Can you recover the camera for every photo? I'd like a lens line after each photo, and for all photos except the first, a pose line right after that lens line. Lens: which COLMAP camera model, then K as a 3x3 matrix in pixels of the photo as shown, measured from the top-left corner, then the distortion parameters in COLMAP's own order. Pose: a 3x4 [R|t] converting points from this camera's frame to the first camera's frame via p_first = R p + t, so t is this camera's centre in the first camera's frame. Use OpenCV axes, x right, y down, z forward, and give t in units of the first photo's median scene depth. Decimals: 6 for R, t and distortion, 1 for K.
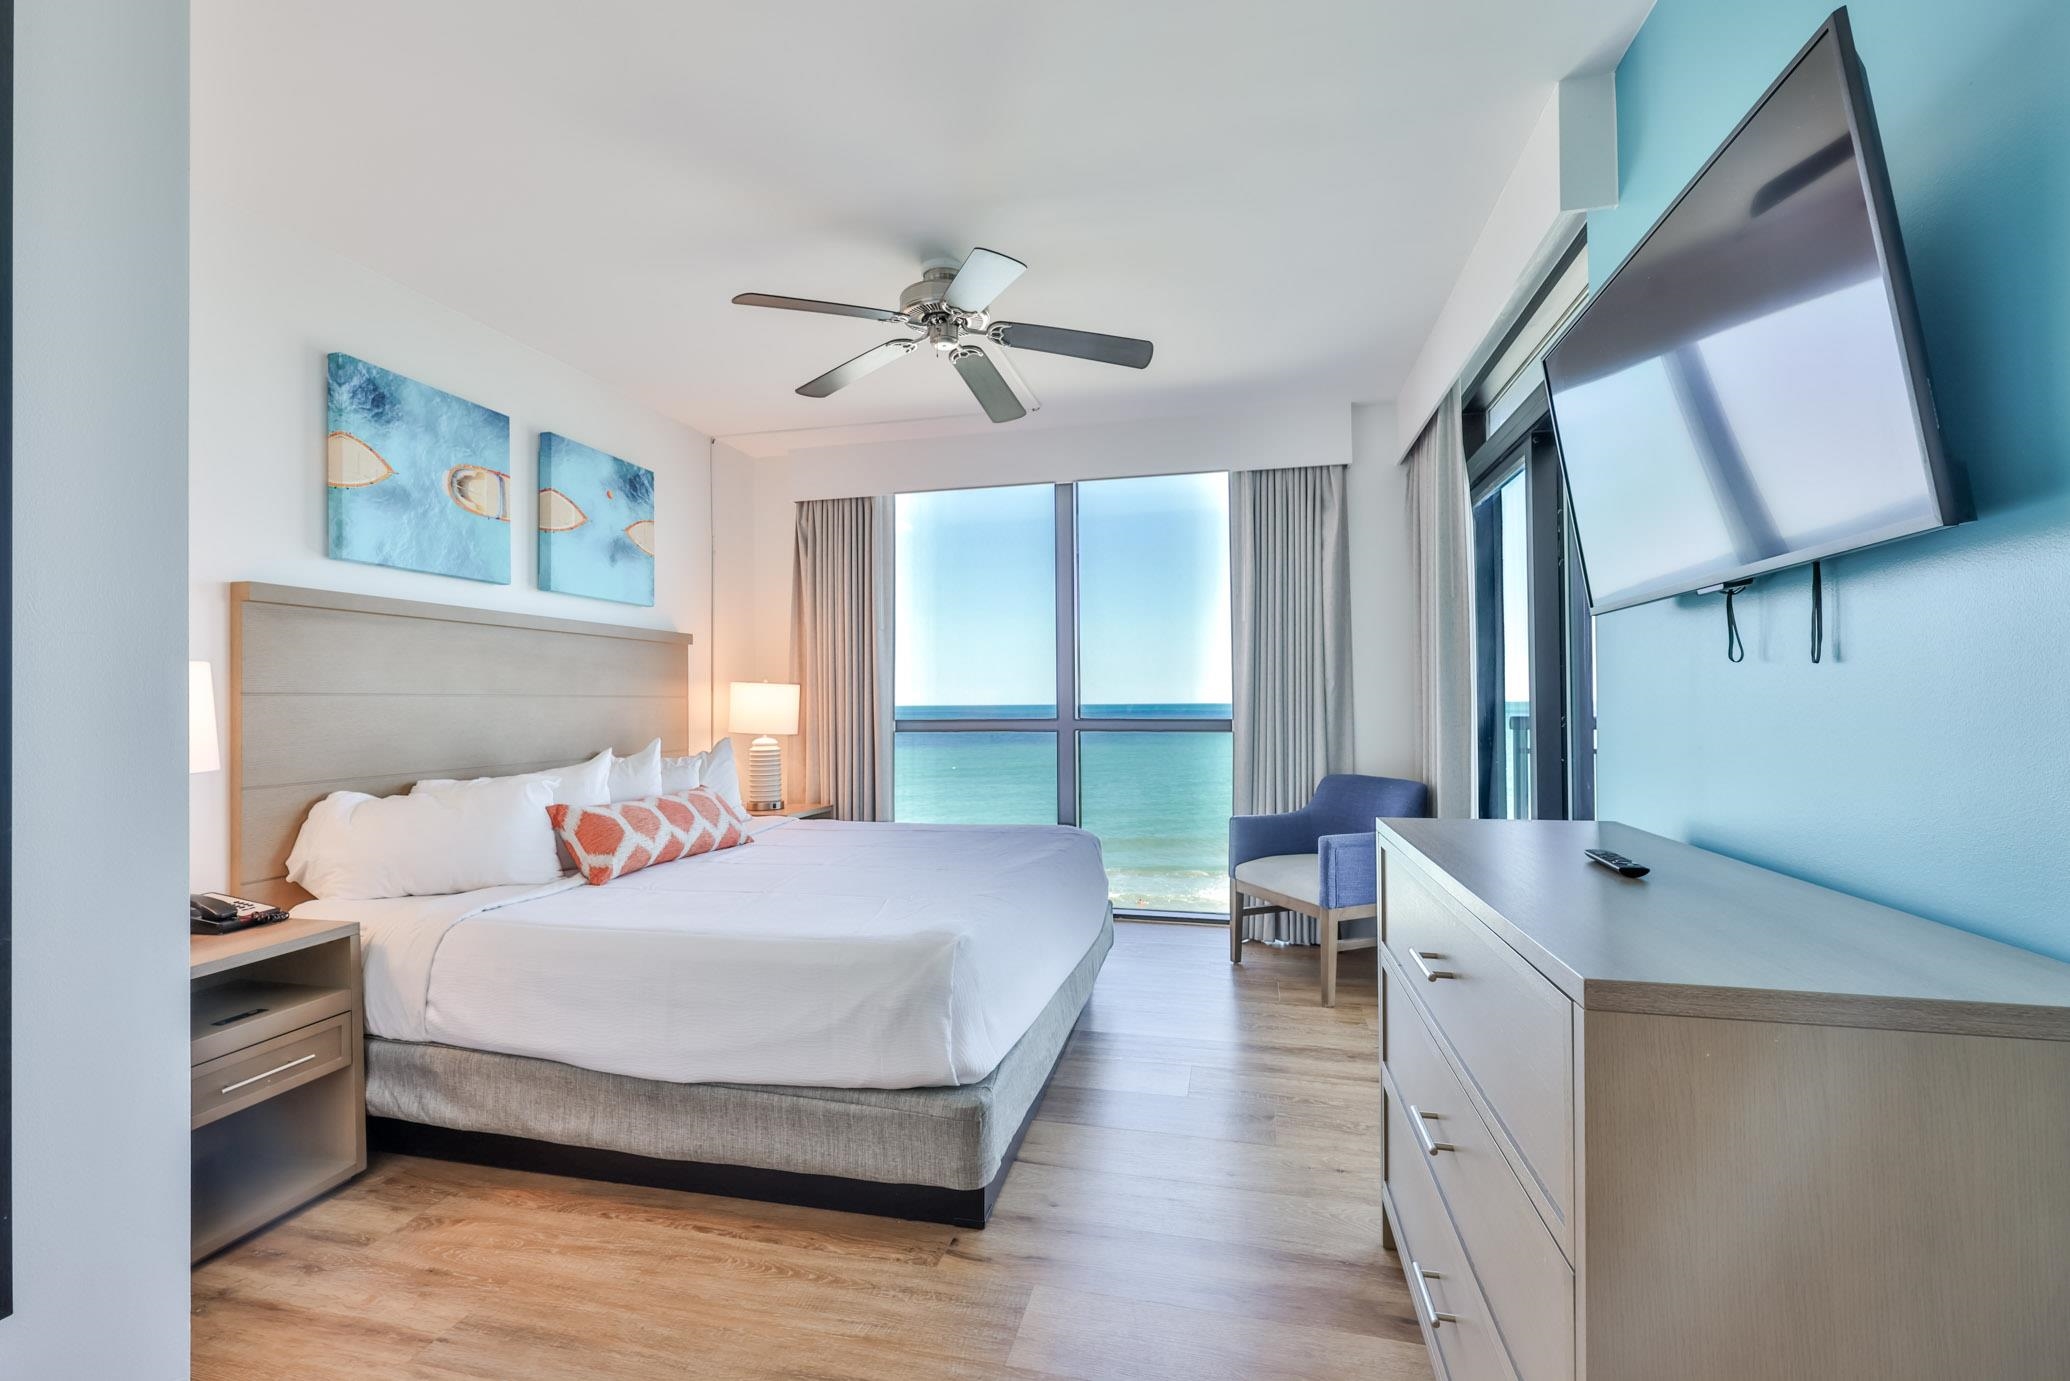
lens RADIAL K [[910.7, 0, 1035.0], [0, 910.7, 690.5], [0, 0, 1]] dist [-0.000594, -0.000108]
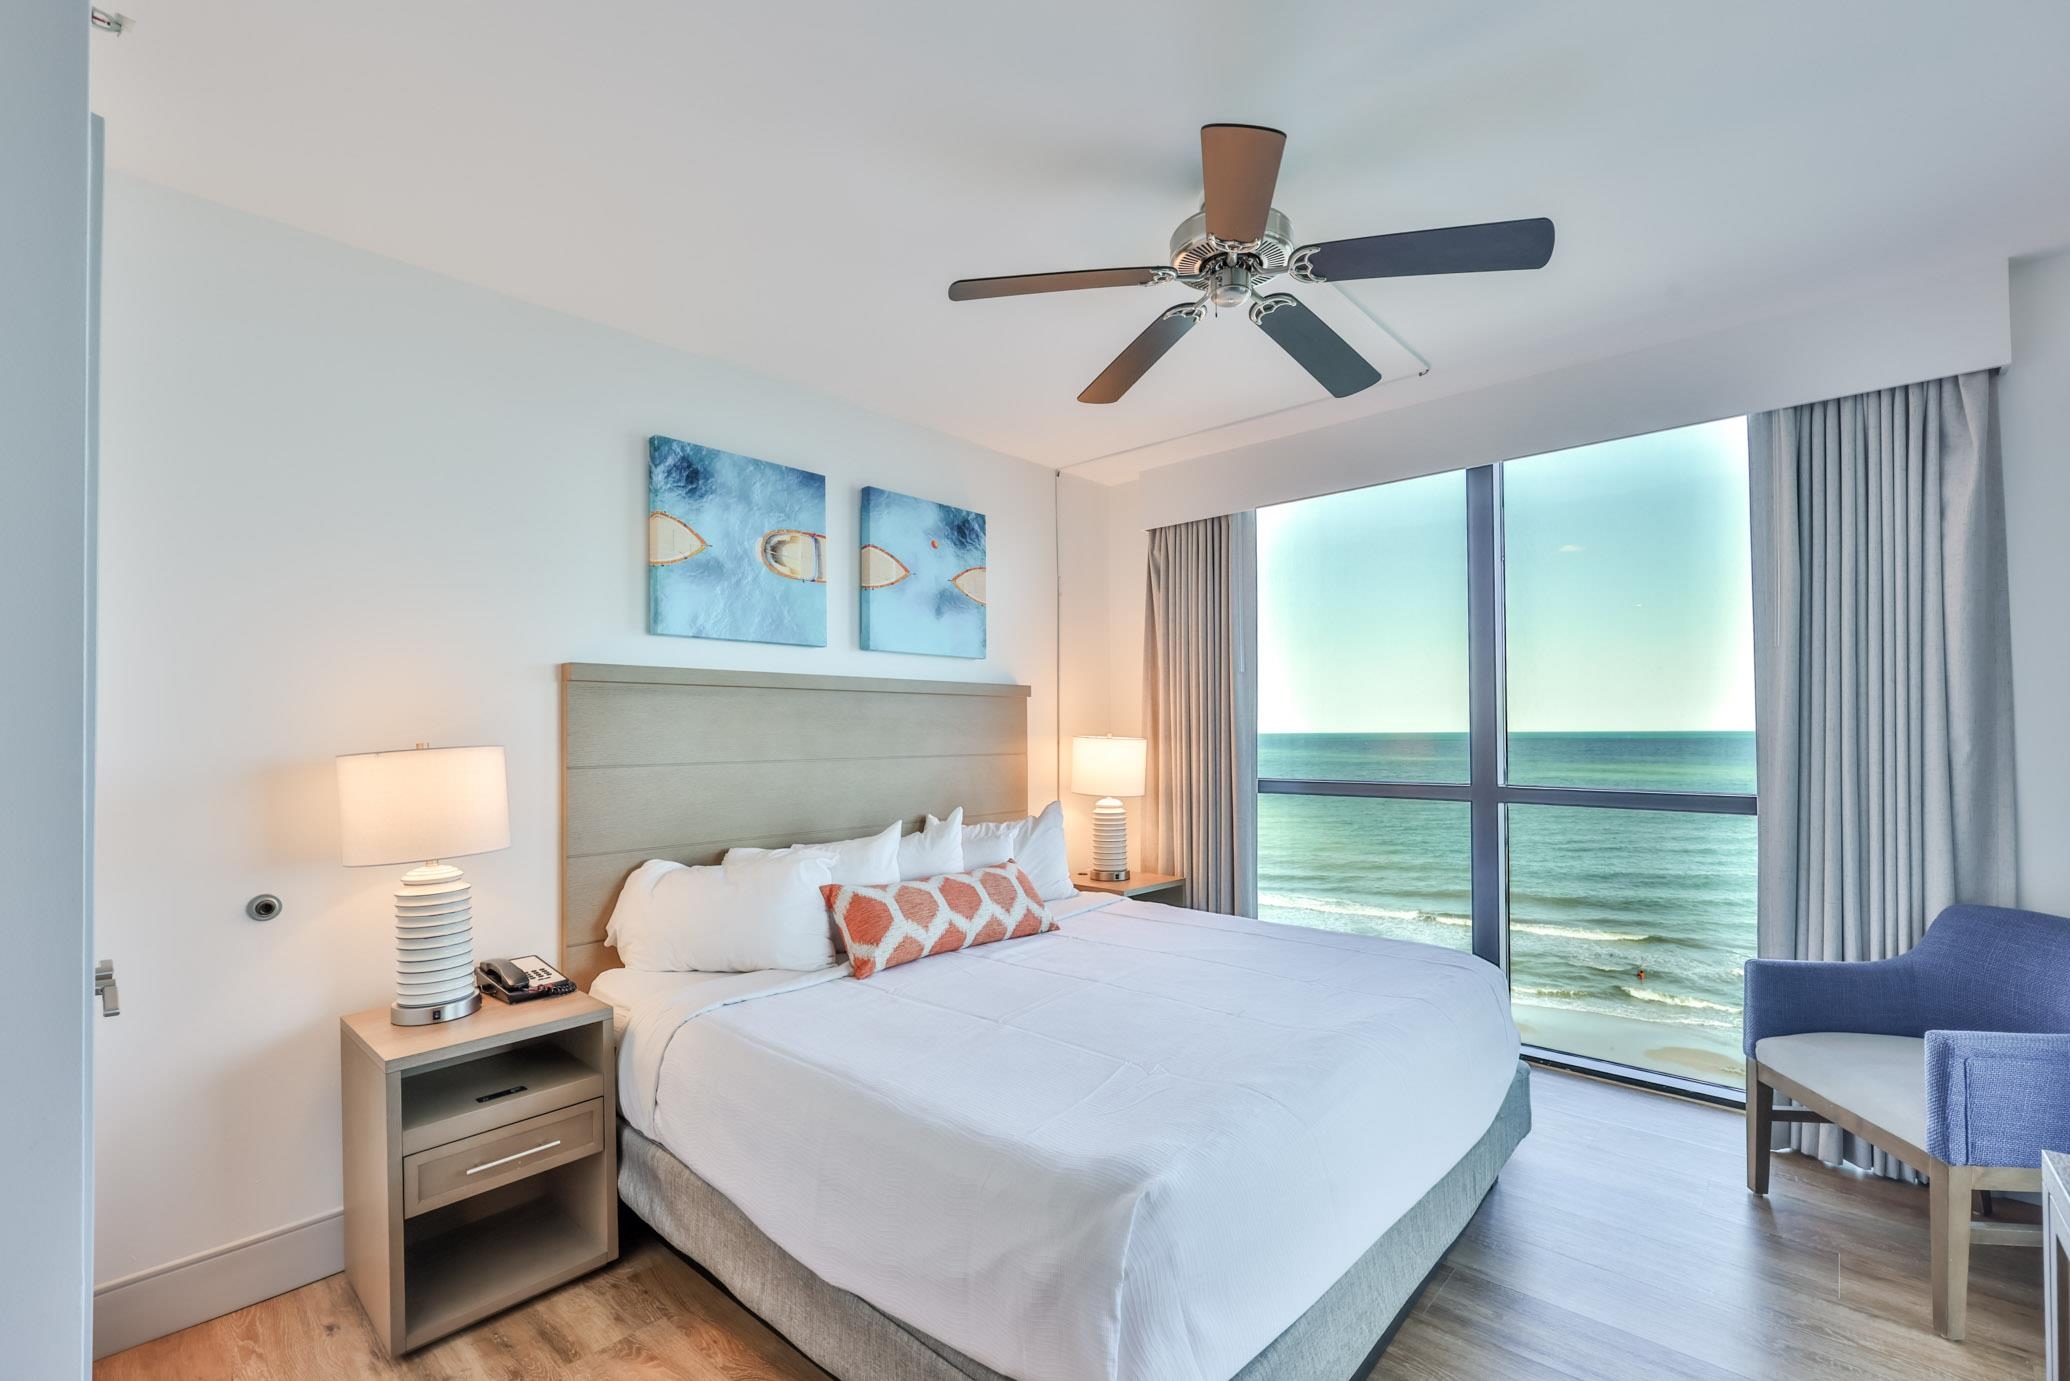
lens RADIAL K [[918.9, 0, 1041.3], [0, 918.9, 720.2], [0, 0, 1]] dist [-0.003005, -0.000203]
pose [[0.880346, -0.006608, -0.474285, 0.099650], [0.009143, 0.999954, 0.003038, -0.038757], [0.474243, -0.007011, 0.880366, 0.241800]]
